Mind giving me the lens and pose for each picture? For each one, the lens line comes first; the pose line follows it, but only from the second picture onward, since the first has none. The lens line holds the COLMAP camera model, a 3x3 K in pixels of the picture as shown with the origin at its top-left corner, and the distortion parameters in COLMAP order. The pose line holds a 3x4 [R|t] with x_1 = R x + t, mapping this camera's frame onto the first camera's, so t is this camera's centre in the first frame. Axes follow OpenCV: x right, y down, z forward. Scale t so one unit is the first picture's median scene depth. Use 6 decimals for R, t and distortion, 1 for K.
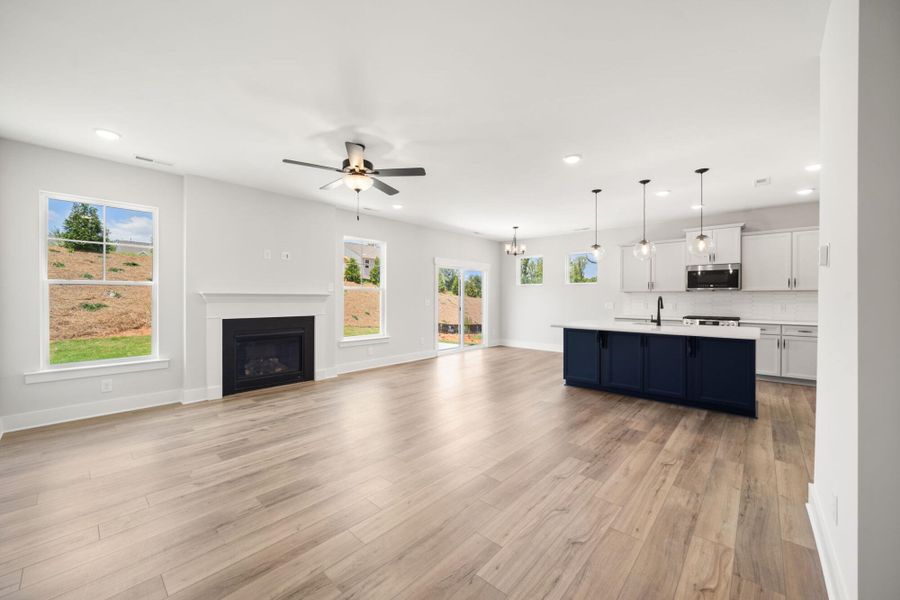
lens RADIAL K [[347.7, 0, 447.1], [0, 347.7, 300.9], [0, 0, 1]] dist [-0.007903, 0.000725]
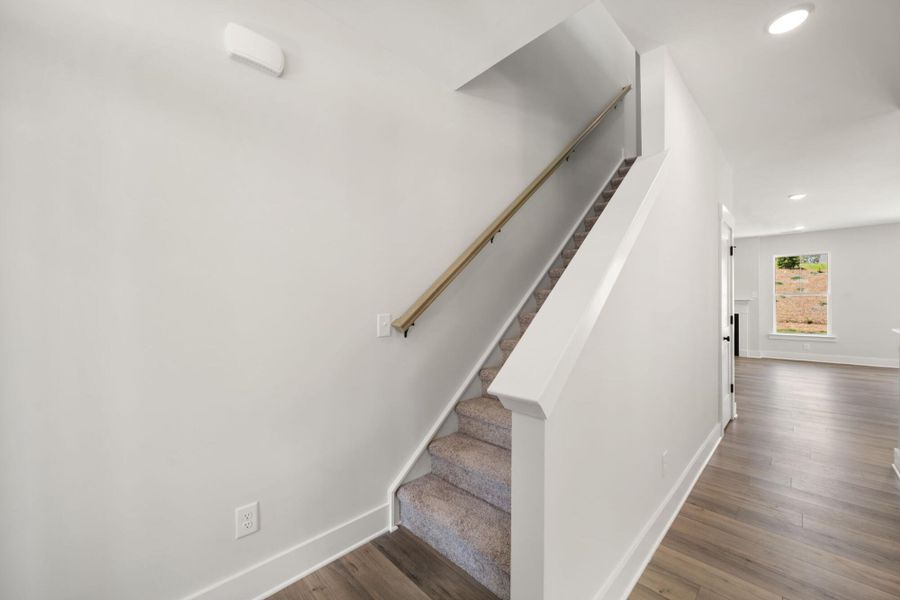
lens RADIAL K [[347.7, 0, 450.6], [0, 347.7, 305.1], [0, 0, 1]] dist [-0.007903, 0.000725]
pose [[-0.043899, 0.000580, -0.999036, 1.199200], [-0.001303, 0.999999, 0.000638, 0.003986], [0.999035, 0.001329, -0.043898, -0.206263]]
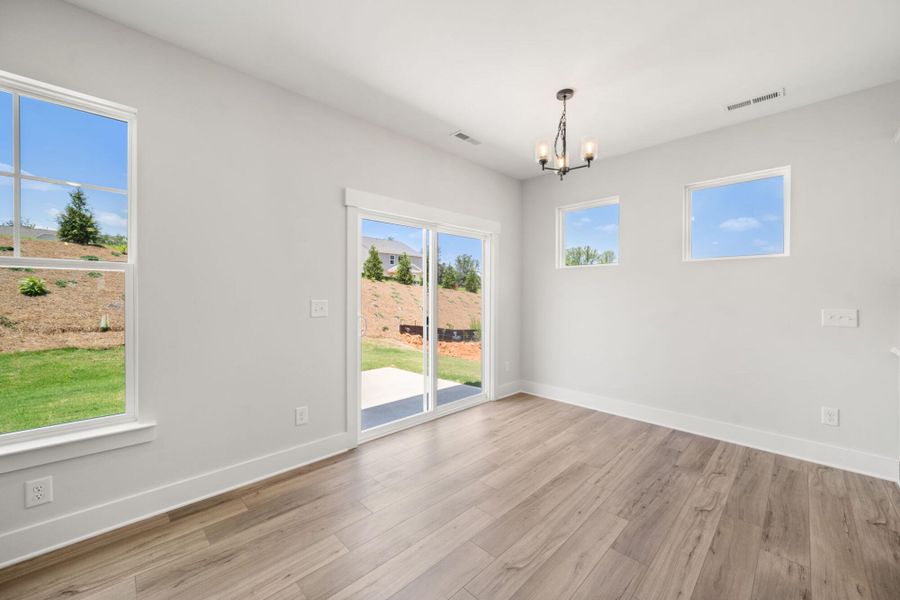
lens RADIAL K [[347.7, 0, 454.1], [0, 347.7, 296.0], [0, 0, 1]] dist [-0.007903, 0.000725]
pose [[0.999243, 0.001019, -0.038882, 0.133732], [-0.001257, 0.999981, -0.006095, -0.008358], [0.038875, 0.006140, 0.999225, 0.870957]]
